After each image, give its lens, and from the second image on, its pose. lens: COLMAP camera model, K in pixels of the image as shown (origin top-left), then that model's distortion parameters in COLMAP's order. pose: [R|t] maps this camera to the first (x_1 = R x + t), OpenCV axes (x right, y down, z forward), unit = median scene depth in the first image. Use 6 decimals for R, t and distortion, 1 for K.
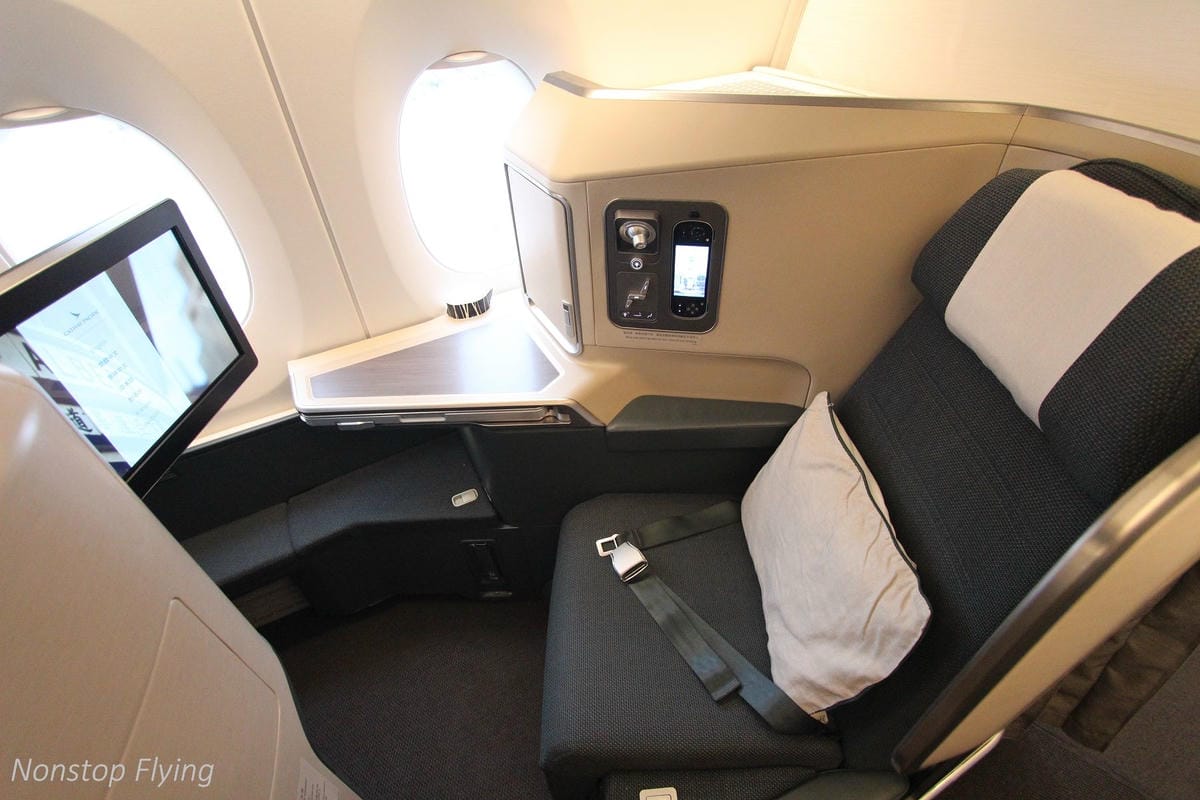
lens RADIAL K [[554.8, 0, 604.7], [0, 554.8, 397.8], [0, 0, 1]] dist [-0.010765, 0.000058]
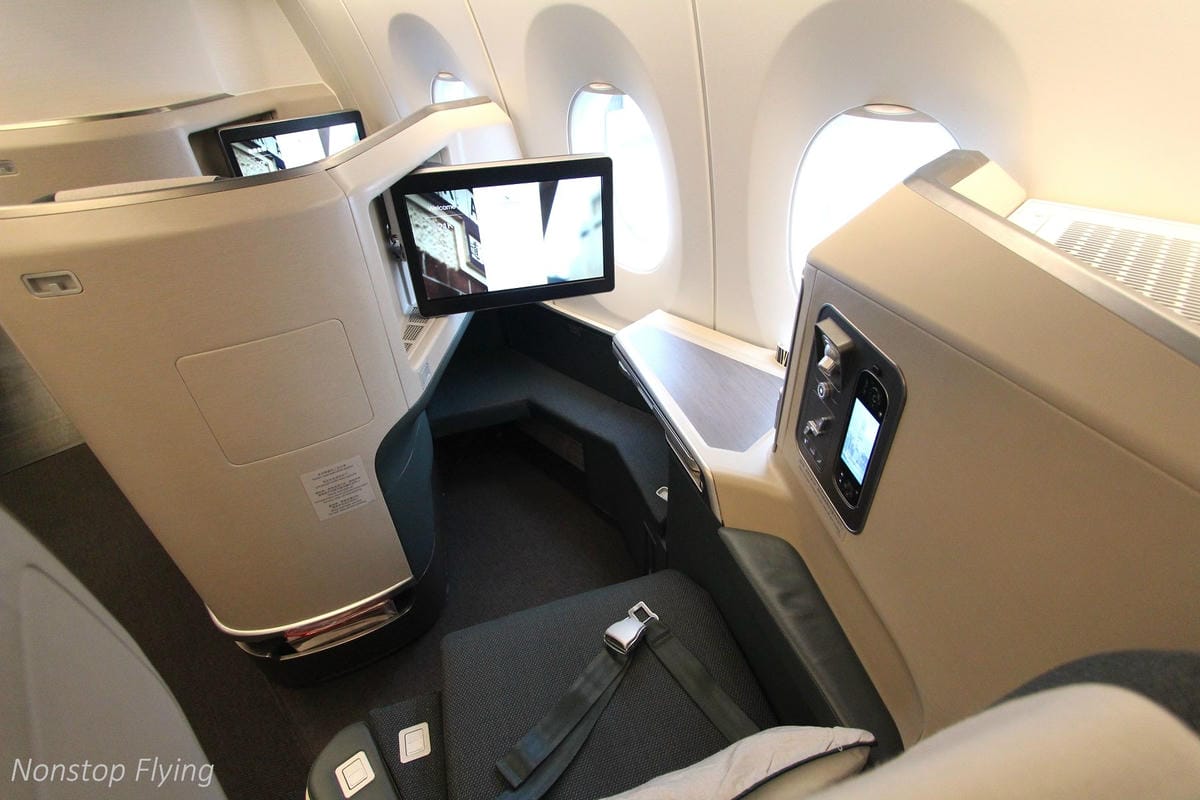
lens RADIAL K [[566.5, 0, 608.3], [0, 566.5, 399.6], [0, 0, 1]] dist [-0.004503, -0.000150]
pose [[0.299535, 0.570054, -0.765060, 0.559675], [-0.595000, 0.738452, 0.317274, -0.293379], [0.745824, 0.360176, 0.560375, 0.325741]]
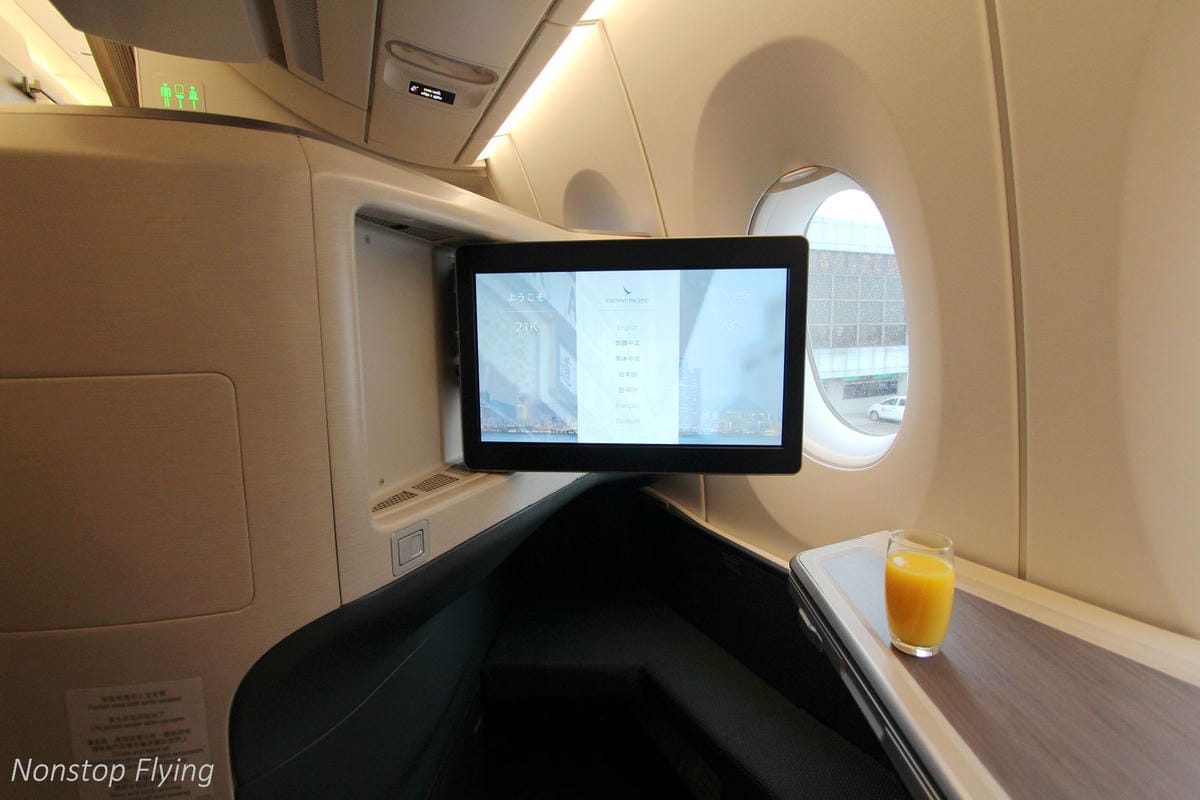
lens RADIAL K [[554.8, 0, 604.7], [0, 554.8, 397.8], [0, 0, 1]] dist [-0.010765, 0.000058]
pose [[-0.063136, 0.146496, -0.987194, 0.086754], [-0.626047, 0.764529, 0.153492, -0.089942], [0.777225, 0.627721, 0.043444, 0.714612]]
